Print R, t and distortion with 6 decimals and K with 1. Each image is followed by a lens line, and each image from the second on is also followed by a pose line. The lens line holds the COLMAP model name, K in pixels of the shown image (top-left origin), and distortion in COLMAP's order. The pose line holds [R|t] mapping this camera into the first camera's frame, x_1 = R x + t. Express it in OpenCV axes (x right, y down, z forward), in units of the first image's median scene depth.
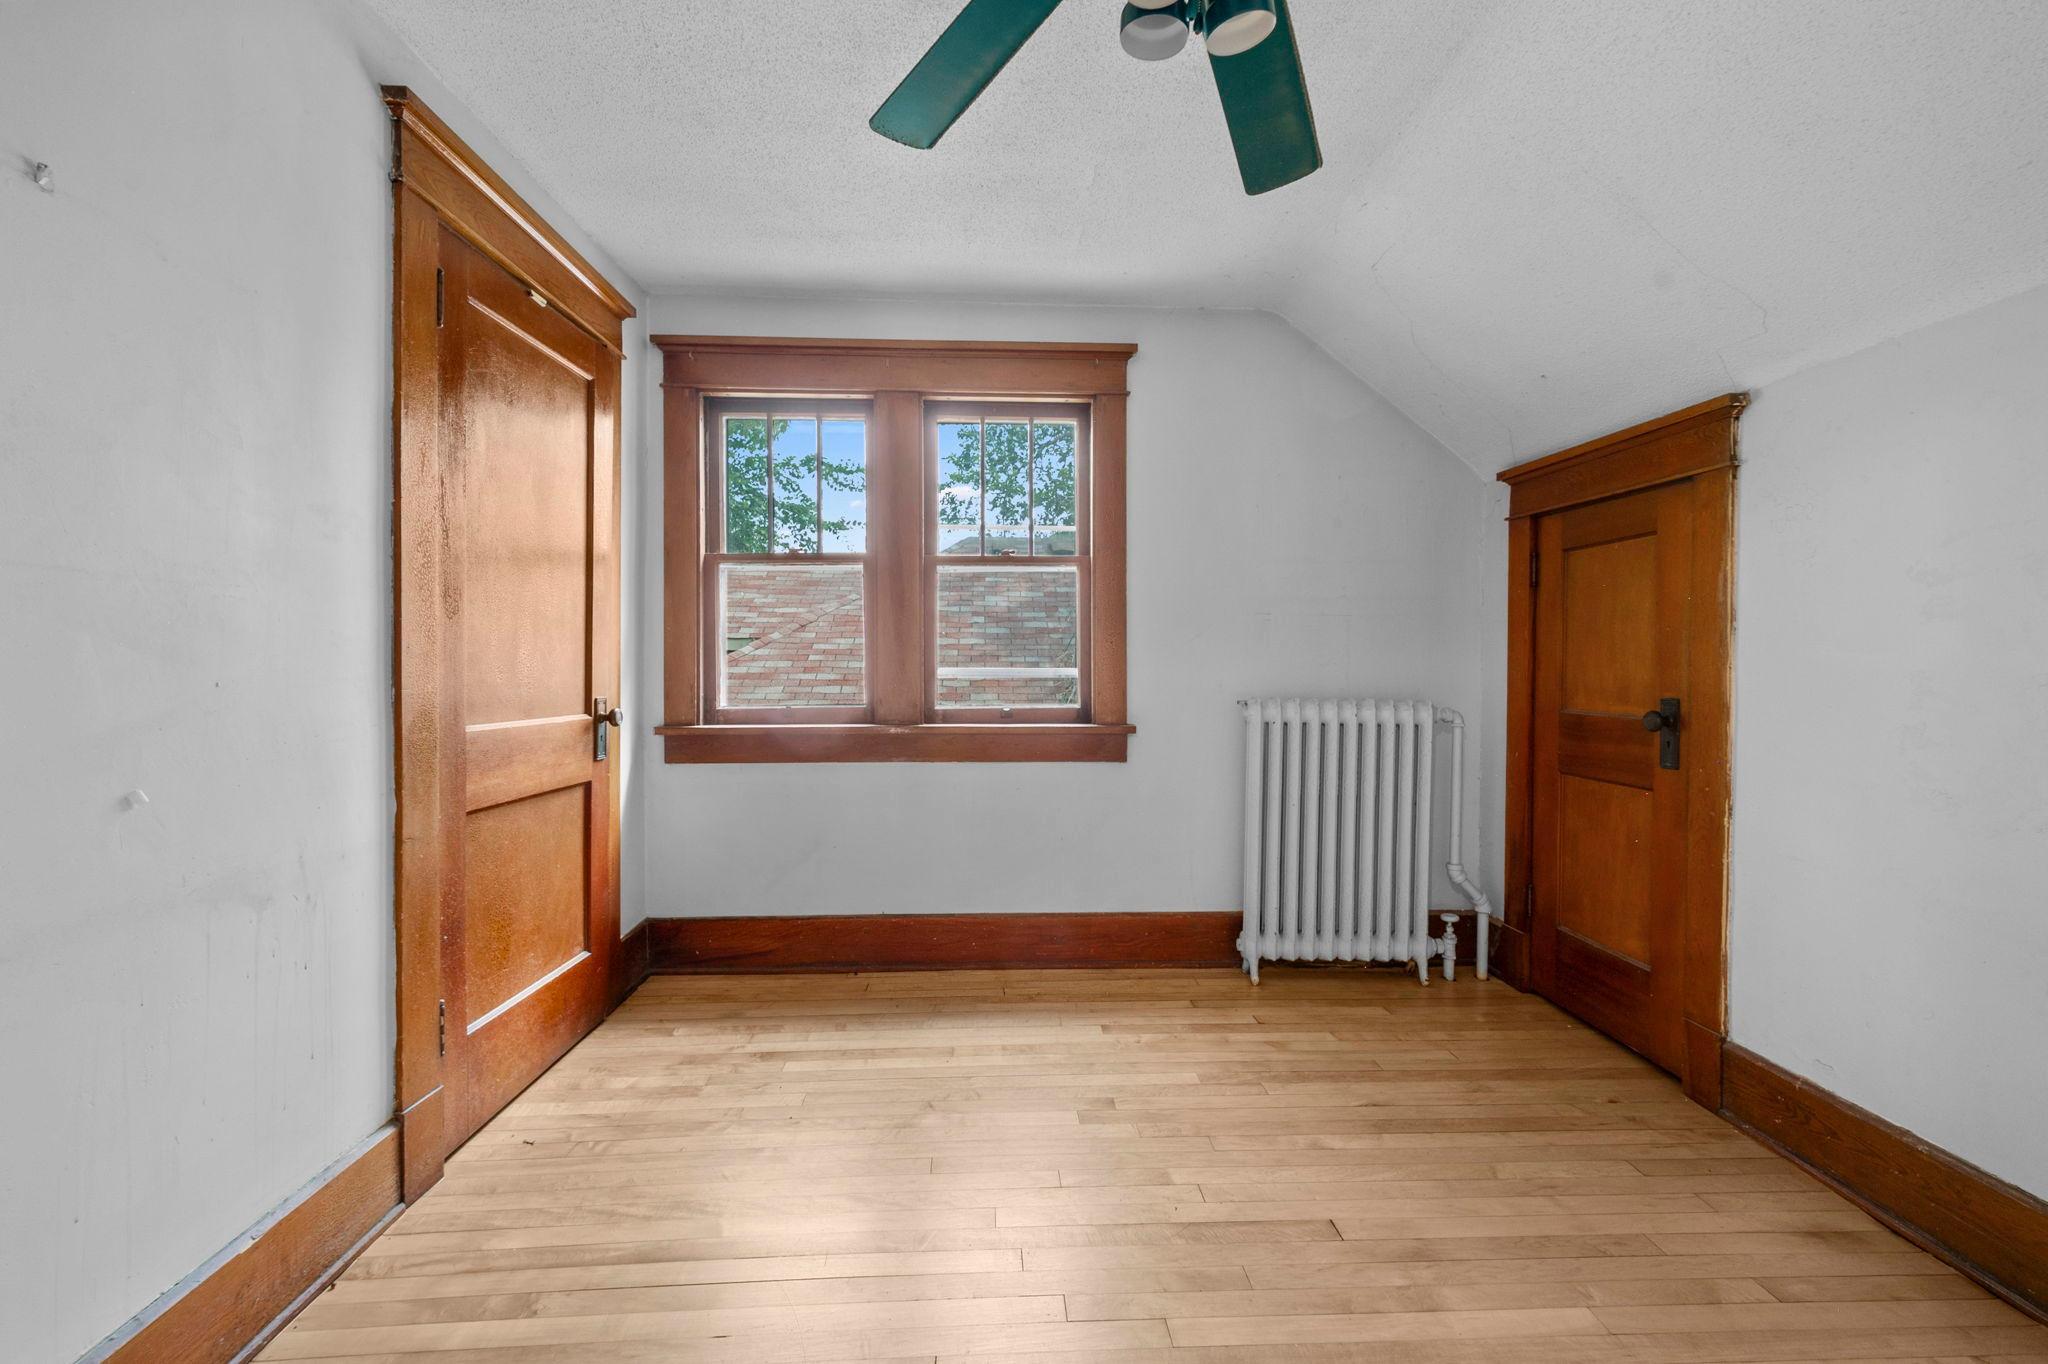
lens RADIAL K [[824.0, 0, 1025.7], [0, 824.0, 678.5], [0, 0, 1]] dist [-0.000162, 0.000063]
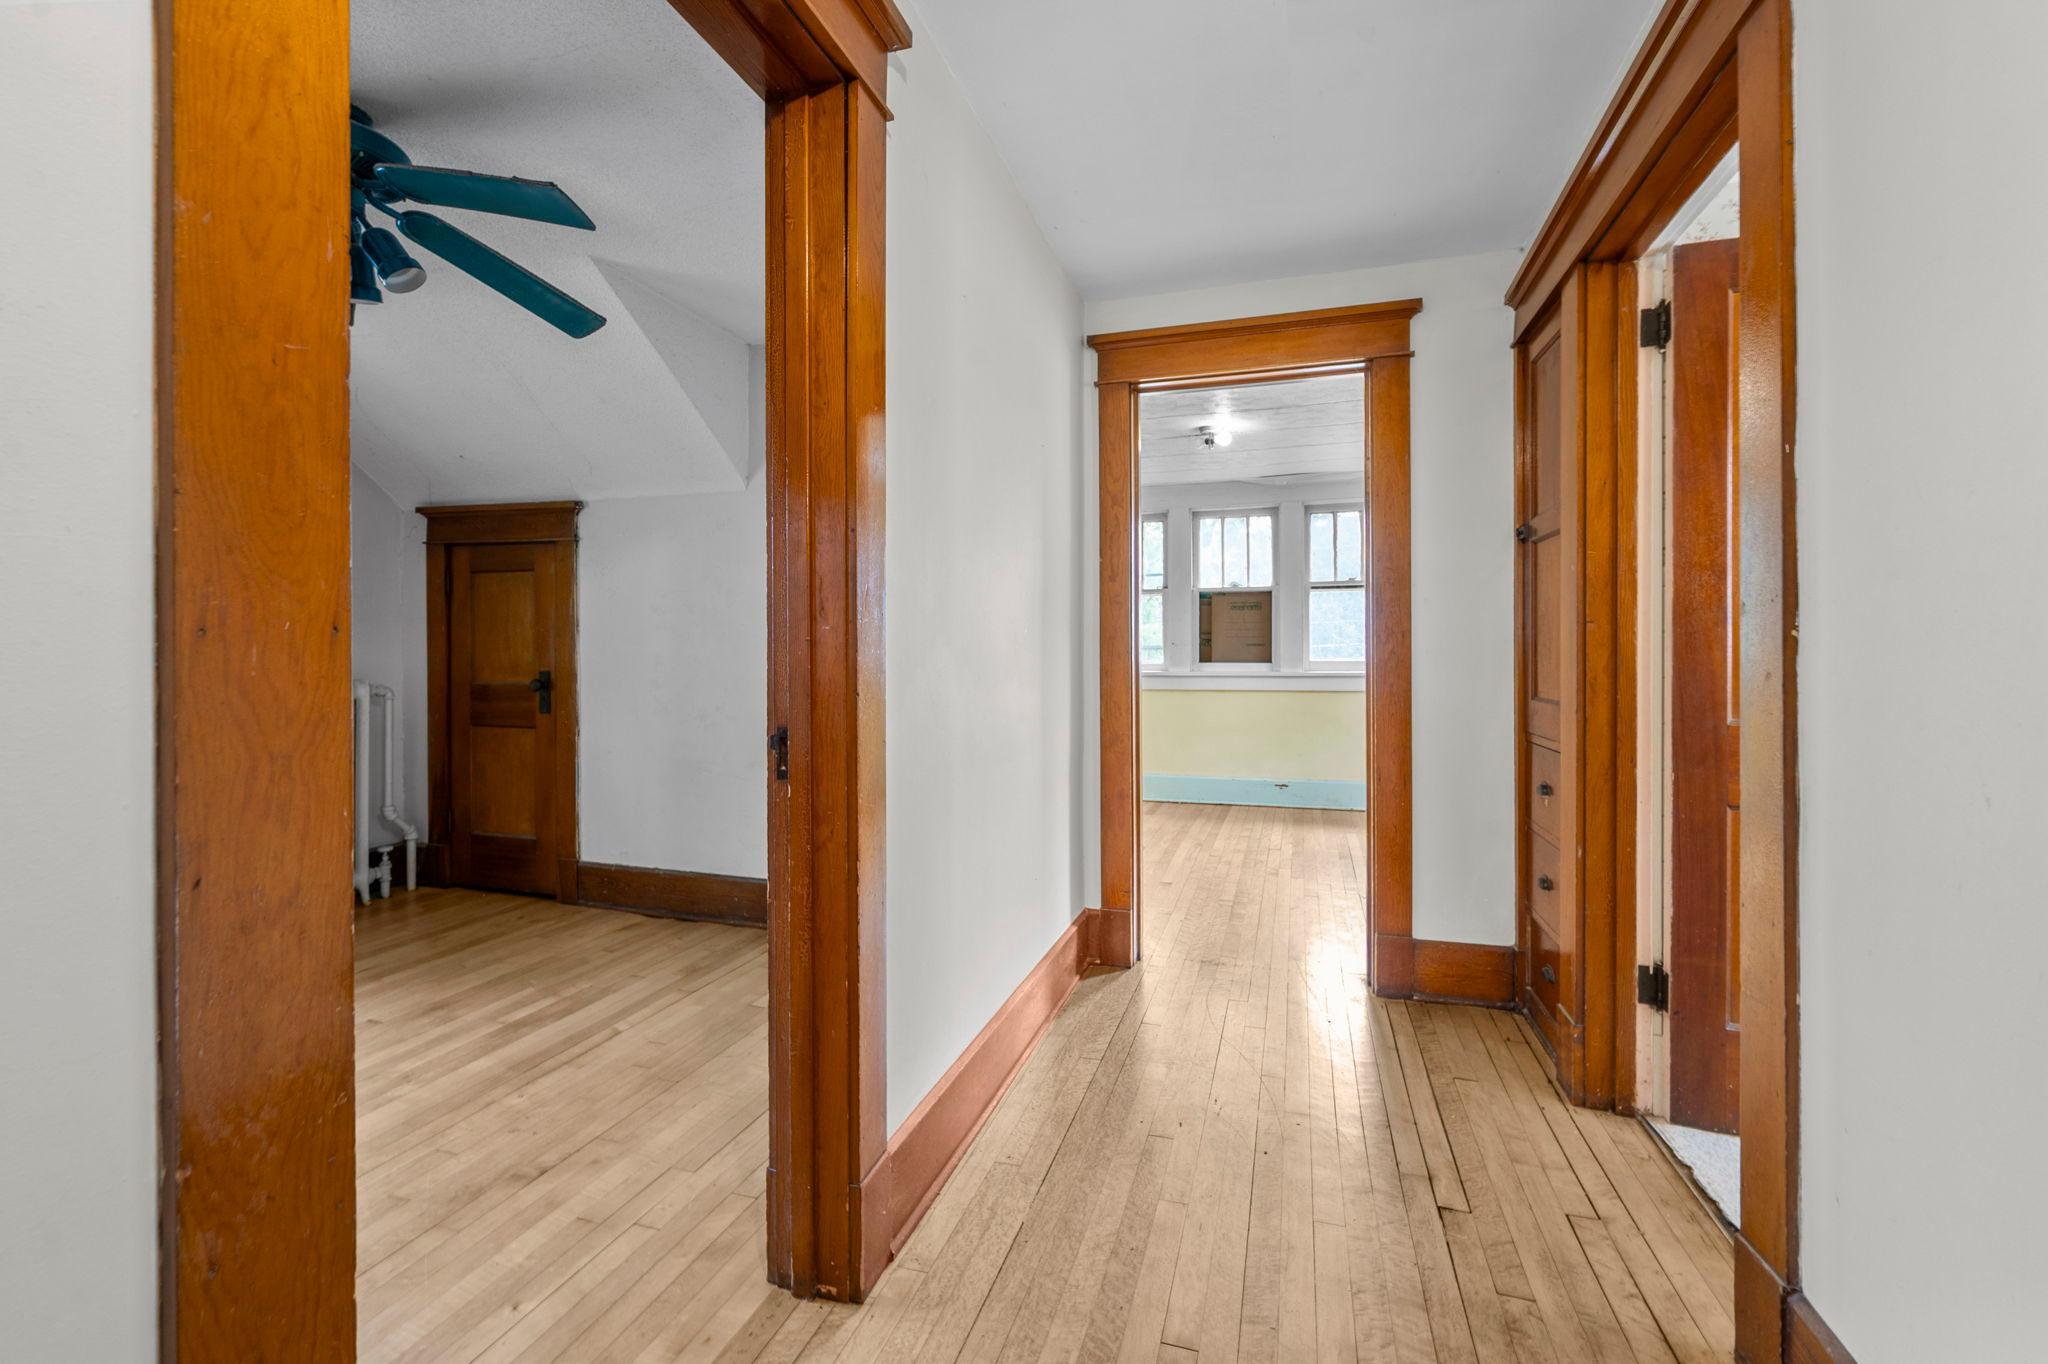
lens RADIAL K [[824.0, 0, 1050.0], [0, 824.0, 652.4], [0, 0, 1]] dist [-0.000162, 0.000063]
pose [[0.300489, -0.008952, 0.953743, -0.448559], [0.019267, 0.999809, 0.003315, 0.000510], [-0.953591, 0.017380, 0.300604, -0.427608]]
